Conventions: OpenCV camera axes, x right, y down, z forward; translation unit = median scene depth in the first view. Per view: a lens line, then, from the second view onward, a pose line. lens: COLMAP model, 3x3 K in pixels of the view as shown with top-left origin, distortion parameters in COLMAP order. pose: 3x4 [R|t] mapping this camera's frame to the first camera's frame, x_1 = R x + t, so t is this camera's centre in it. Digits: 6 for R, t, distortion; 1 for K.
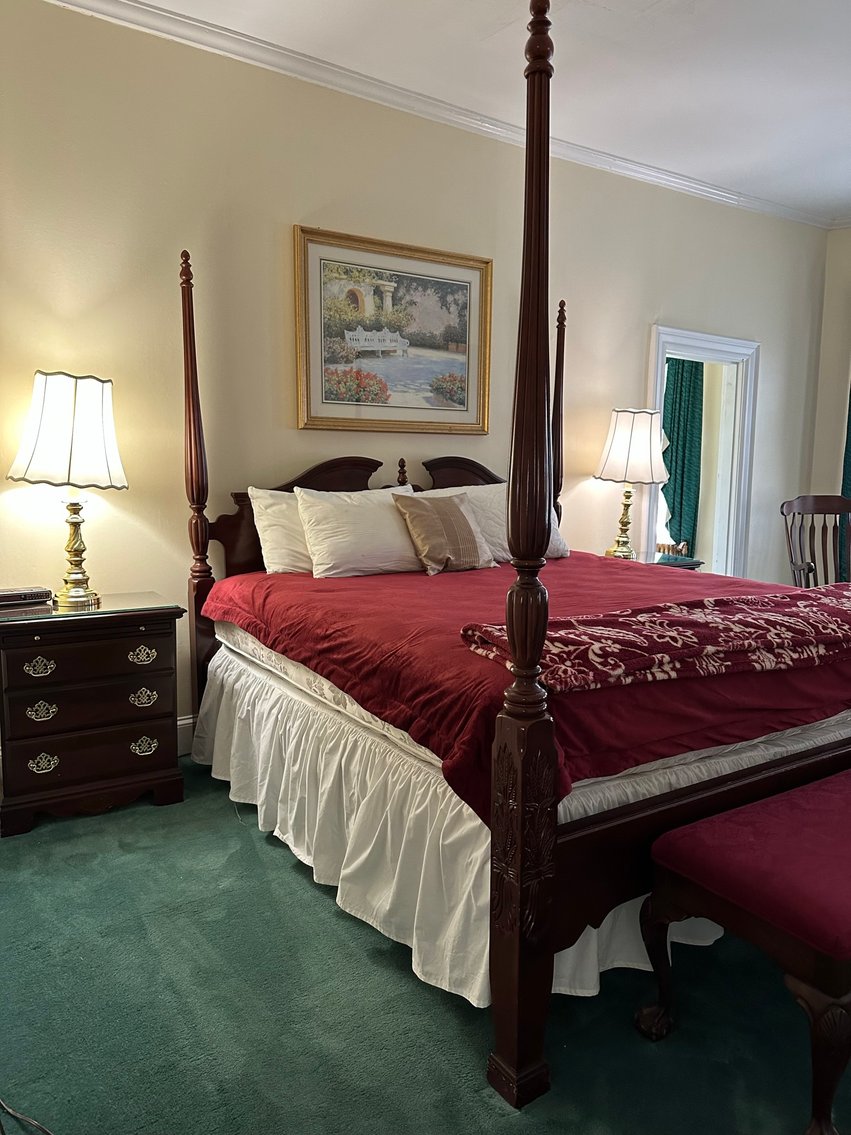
lens RADIAL K [[799.1, 0, 425.5], [0, 799.1, 567.5], [0, 0, 1]] dist [0.030832, -0.048590]
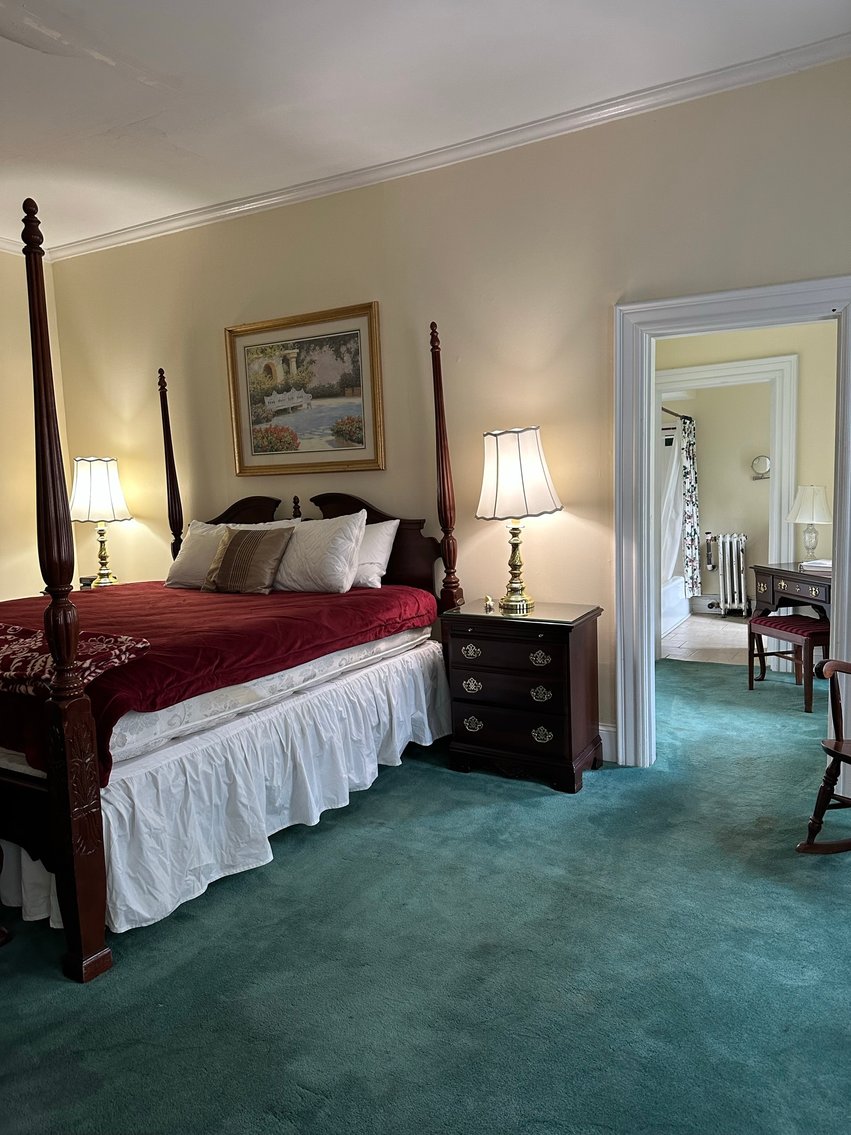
lens RADIAL K [[716.7, 0, 426.0], [0, 716.7, 548.1], [0, 0, 1]] dist [0.022369, -0.001427]
pose [[0.493280, 0.041216, -0.868893, 1.822553], [-0.081860, 0.996644, 0.000803, -0.142741], [0.866010, 0.070731, 0.494999, 1.209966]]
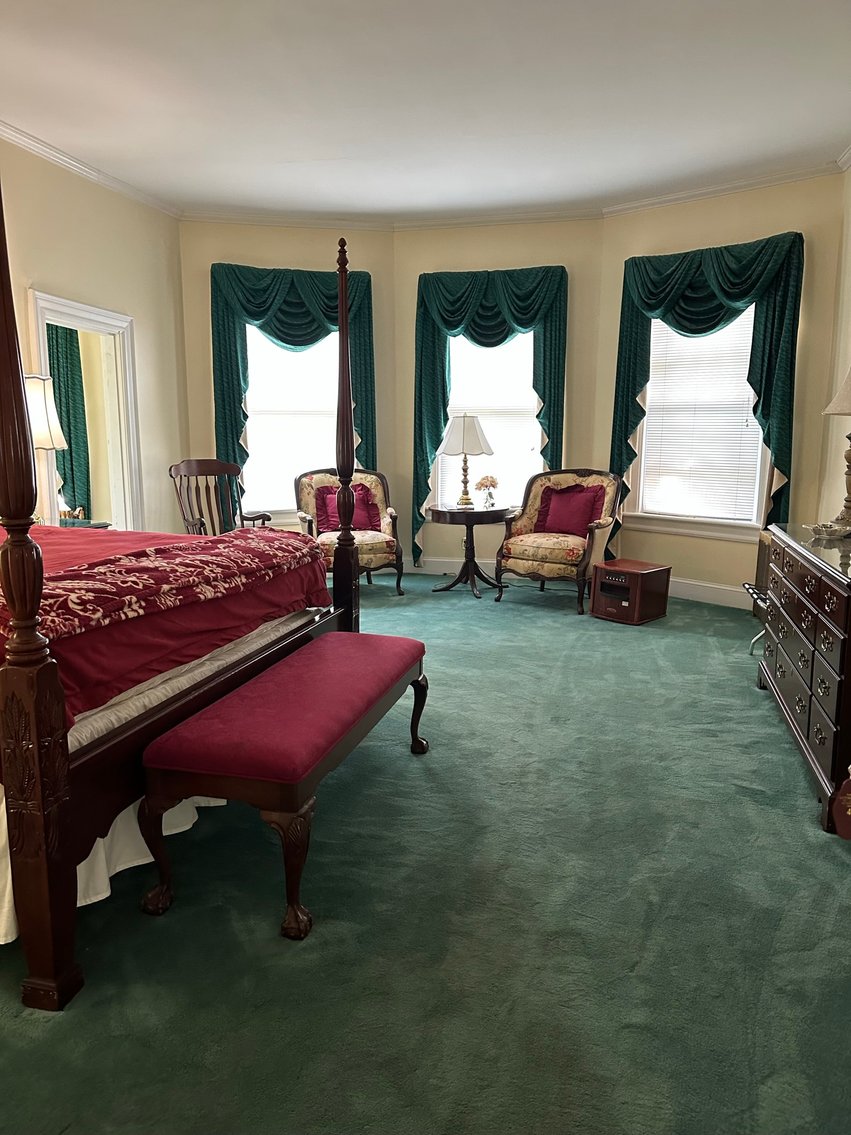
lens RADIAL K [[799.1, 0, 425.5], [0, 799.1, 567.5], [0, 0, 1]] dist [0.030832, -0.048590]
pose [[0.727333, -0.111611, 0.677149, -0.158748], [0.083465, 0.993749, 0.074144, 0.014575], [-0.681191, 0.002590, 0.732101, -0.132085]]
